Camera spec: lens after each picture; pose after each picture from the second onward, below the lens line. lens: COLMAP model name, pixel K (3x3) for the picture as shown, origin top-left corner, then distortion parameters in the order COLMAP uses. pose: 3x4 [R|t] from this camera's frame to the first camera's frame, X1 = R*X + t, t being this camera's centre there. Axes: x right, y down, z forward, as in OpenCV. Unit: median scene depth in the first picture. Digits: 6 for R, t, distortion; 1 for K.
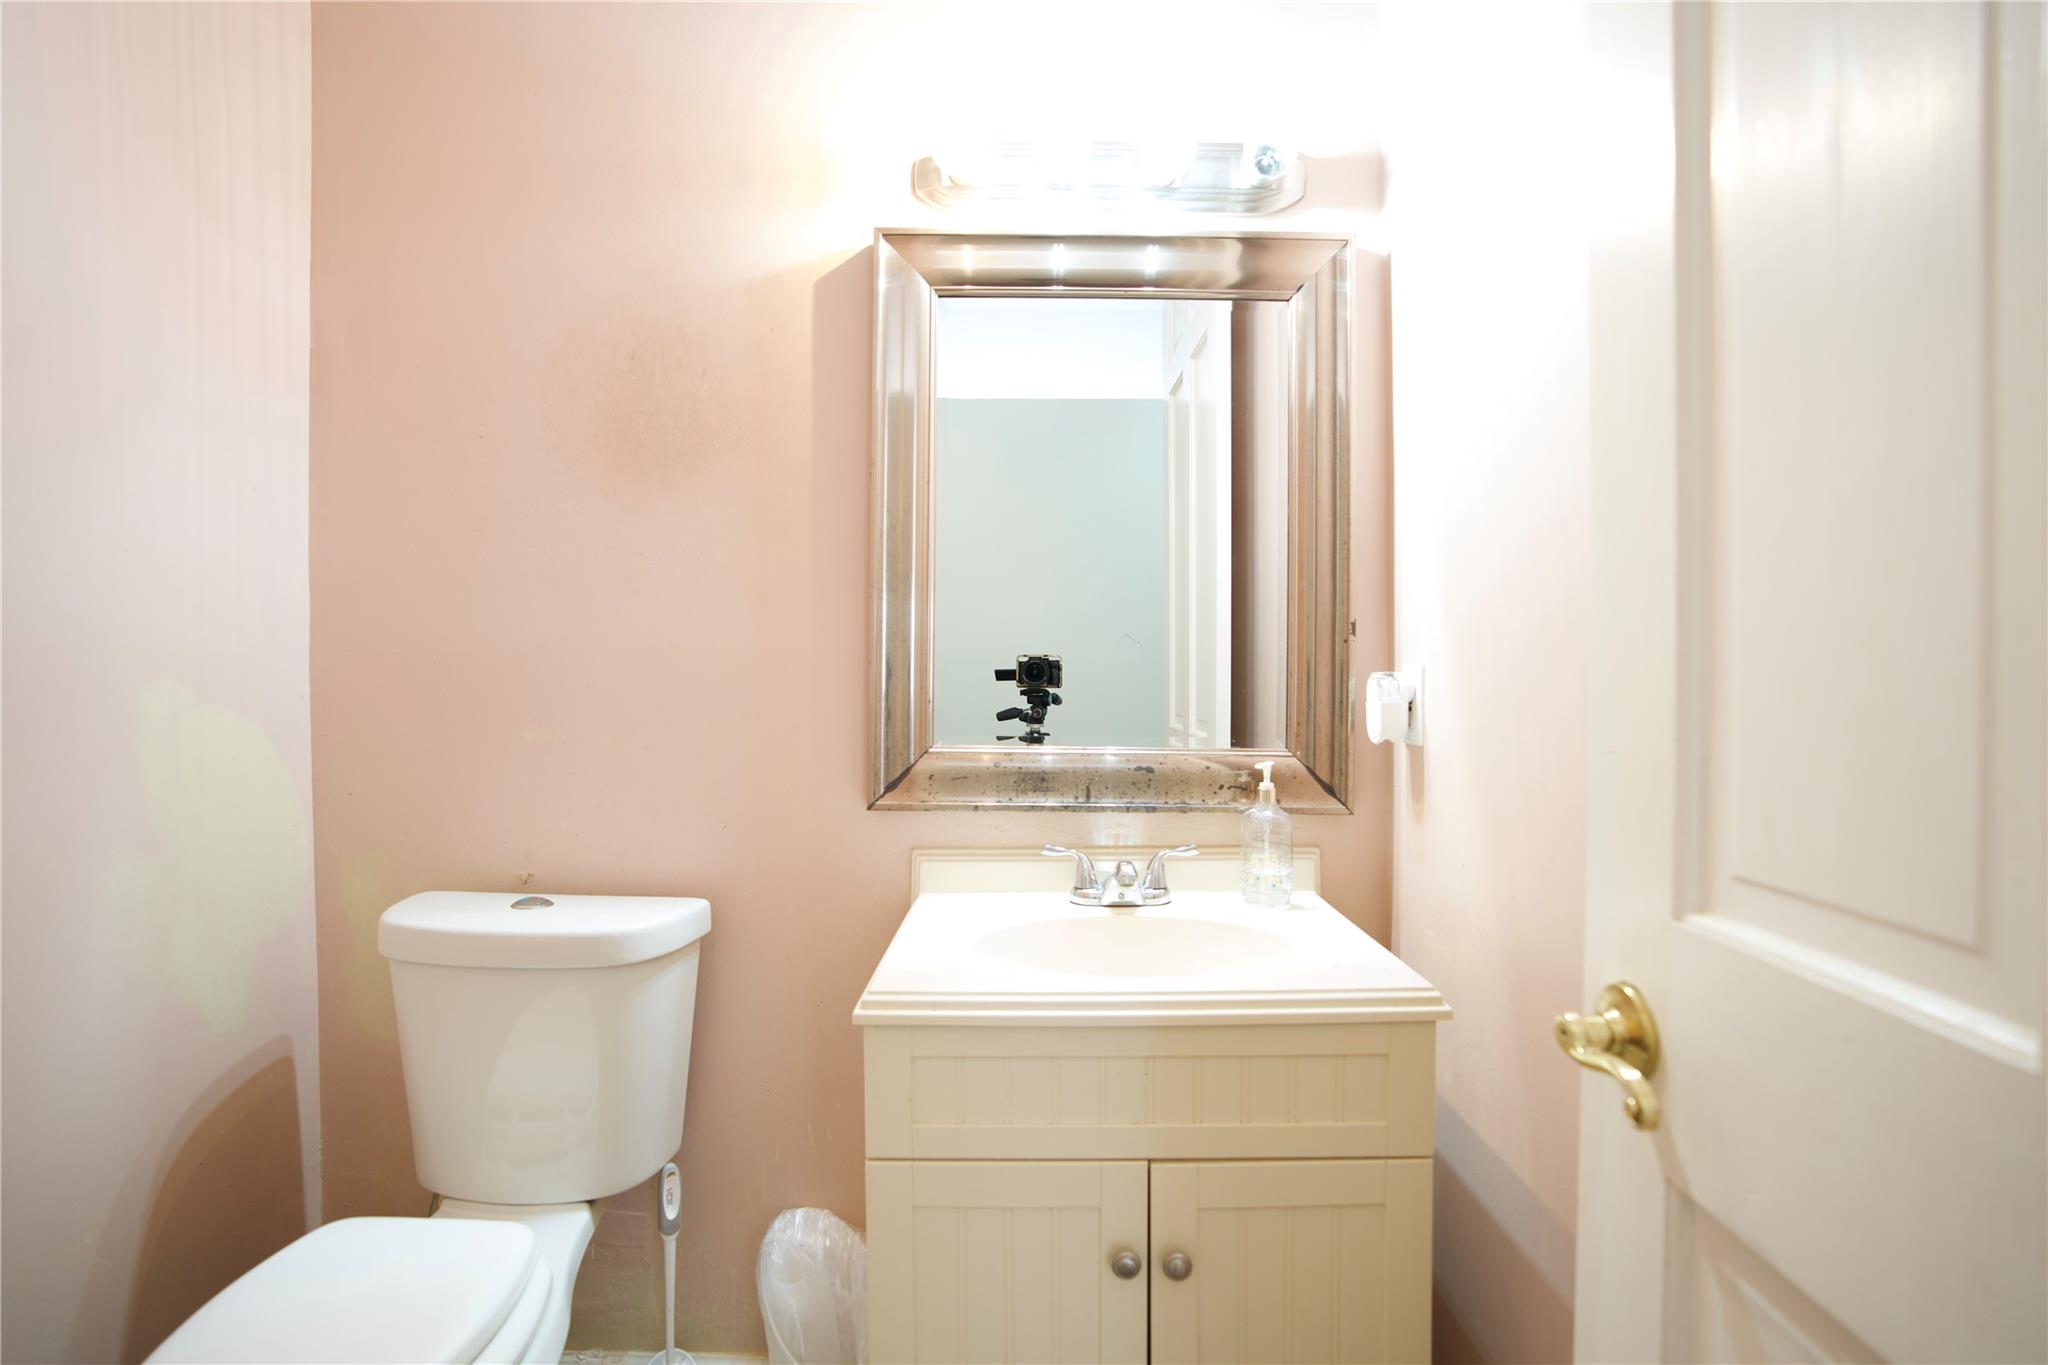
lens RADIAL K [[923.7, 0, 1024.0], [0, 923.7, 682.5], [0, 0, 1]] dist [-0.076000, 0.028801]
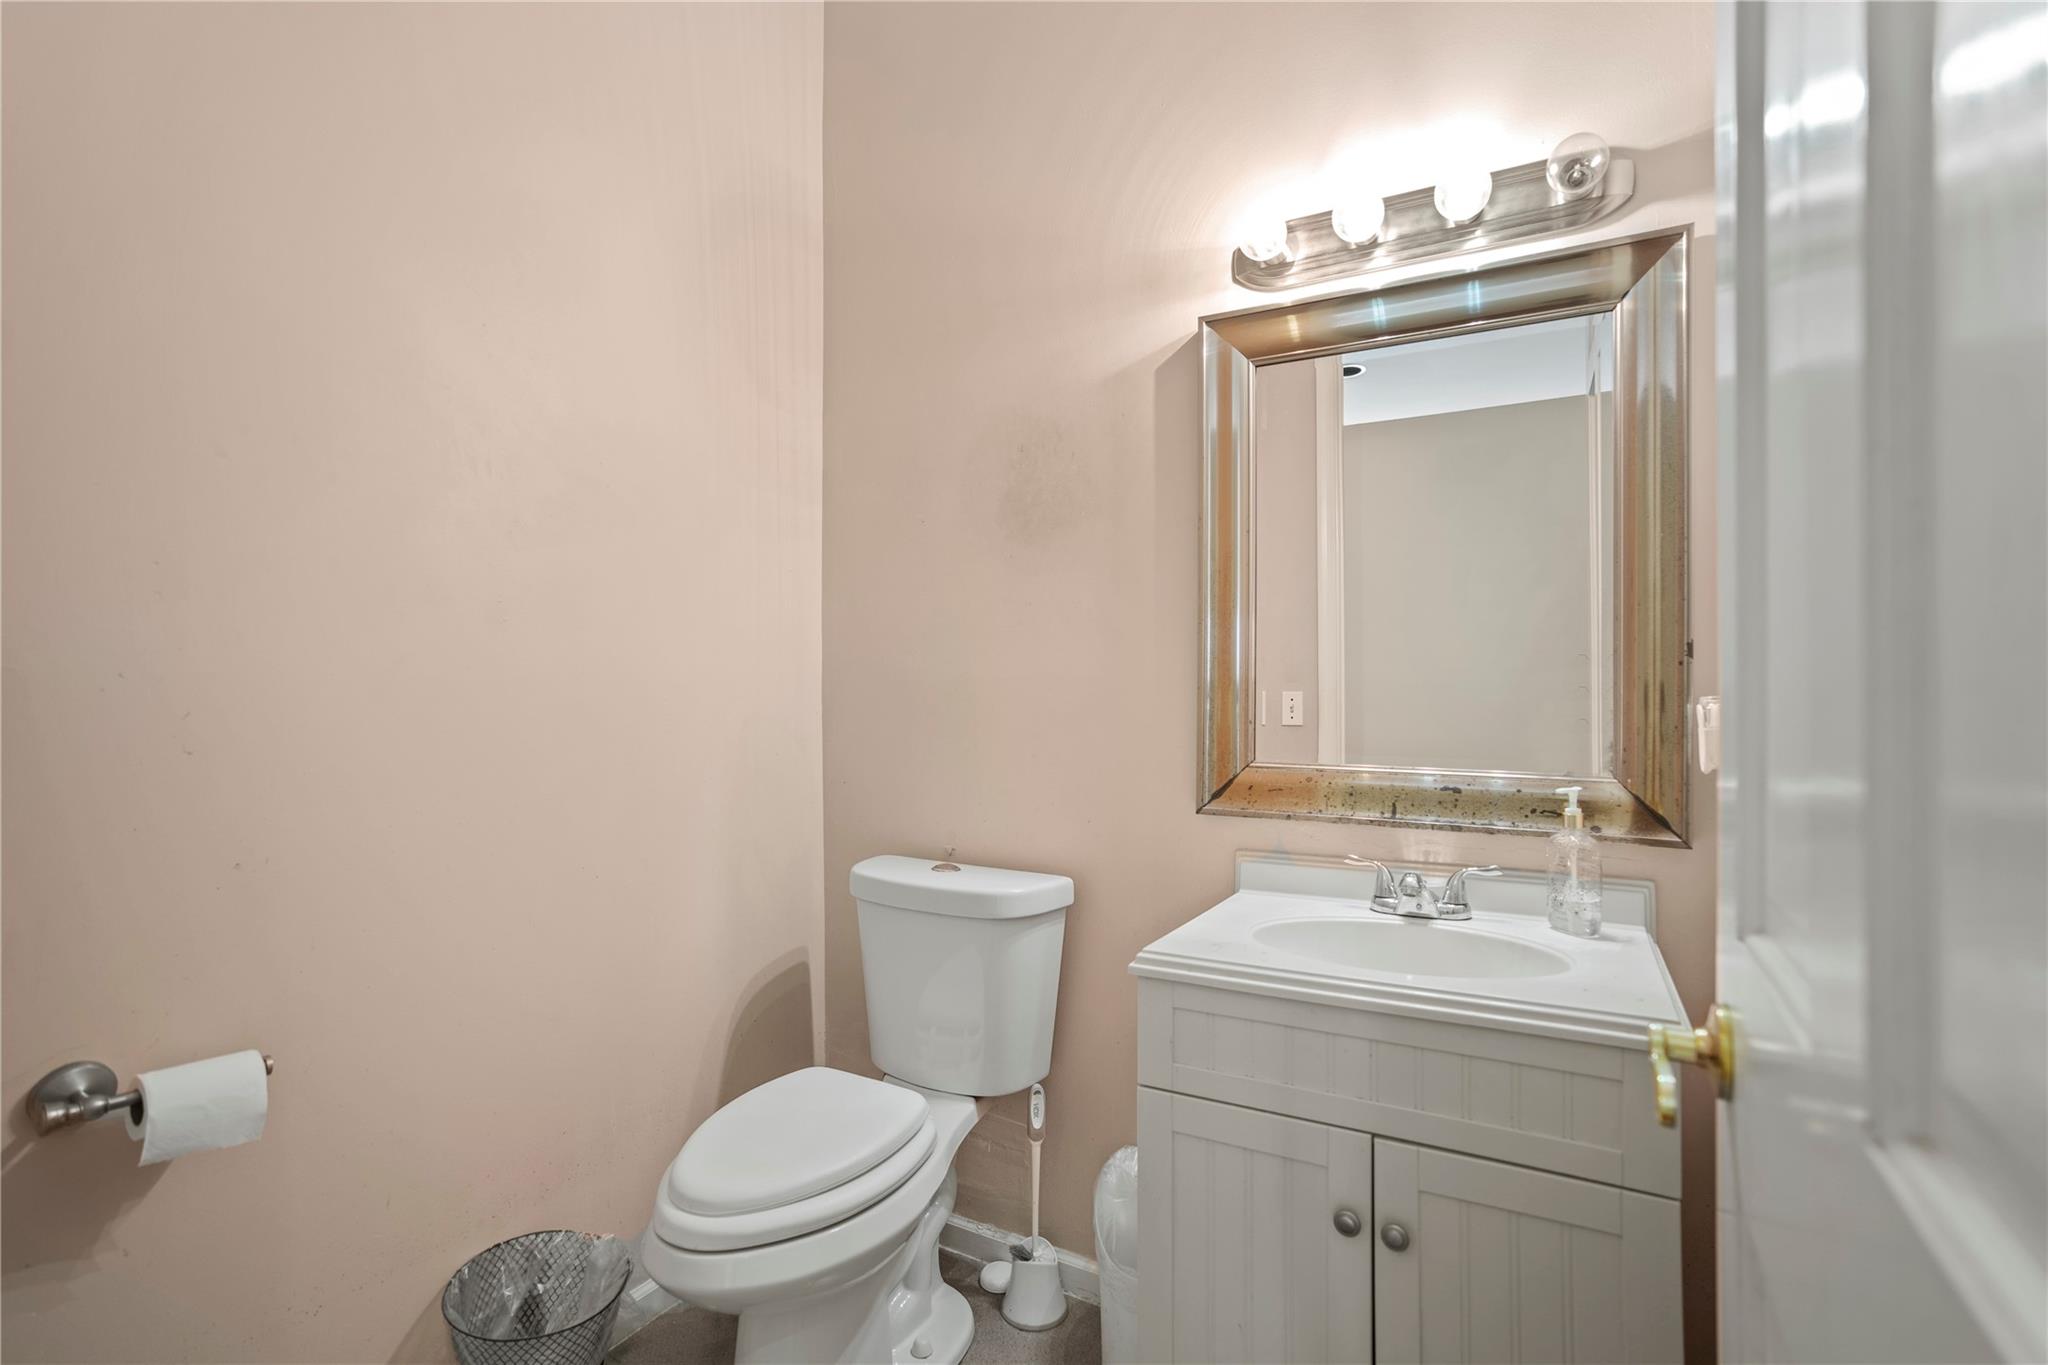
lens RADIAL K [[923.7, 0, 1024.0], [0, 923.7, 682.5], [0, 0, 1]] dist [-0.076000, 0.028801]
pose [[0.868939, -0.006478, -0.494877, 0.223392], [-0.004036, 0.999788, -0.020175, -0.003834], [0.494903, 0.019528, 0.868729, -0.131817]]
